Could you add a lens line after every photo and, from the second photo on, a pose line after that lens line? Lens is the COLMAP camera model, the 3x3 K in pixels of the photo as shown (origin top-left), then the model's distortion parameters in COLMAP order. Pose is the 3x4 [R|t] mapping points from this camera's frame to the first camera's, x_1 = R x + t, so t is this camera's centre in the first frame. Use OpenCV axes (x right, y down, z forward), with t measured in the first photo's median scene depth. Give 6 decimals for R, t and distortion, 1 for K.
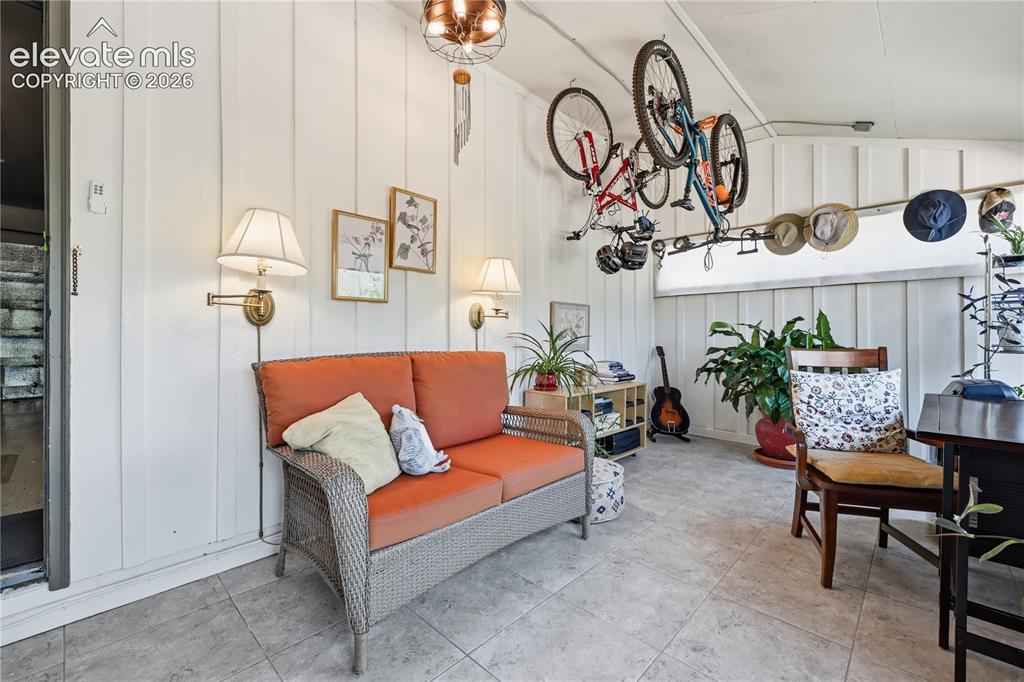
lens RADIAL K [[424.5, 0, 511.5], [0, 424.5, 338.5], [0, 0, 1]] dist [0.000026, -0.000220]
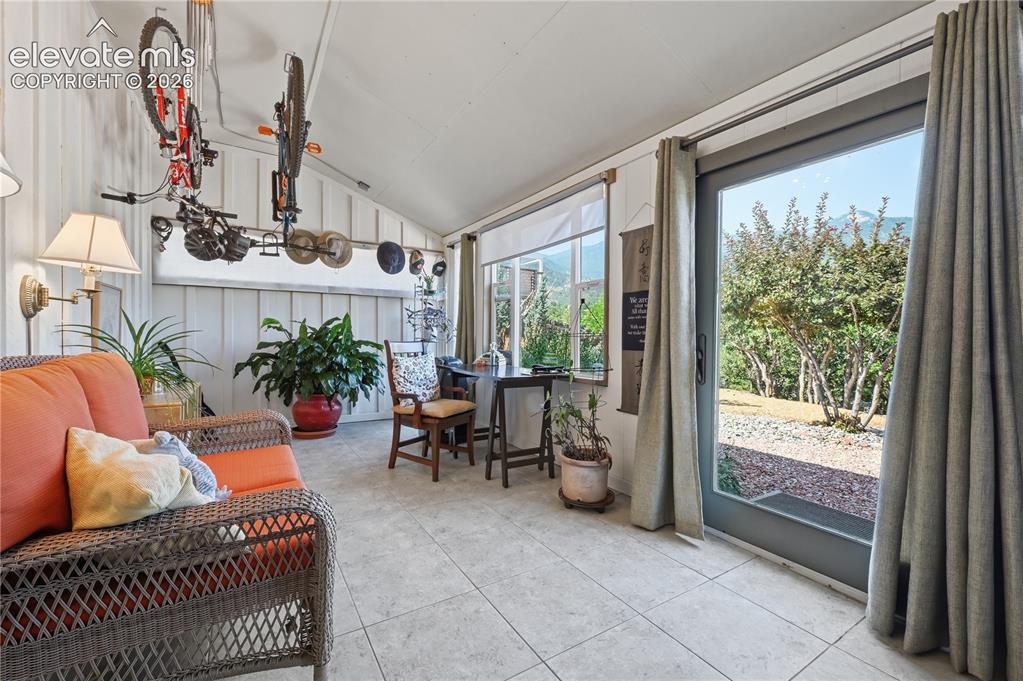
lens RADIAL K [[424.1, 0, 509.4], [0, 424.1, 337.5], [0, 0, 1]] dist [0.000026, -0.000220]
pose [[0.254623, -0.006412, 0.967019, -0.485745], [-0.007407, 0.999936, 0.008581, -0.005027], [-0.967012, -0.009347, 0.254559, 0.168801]]
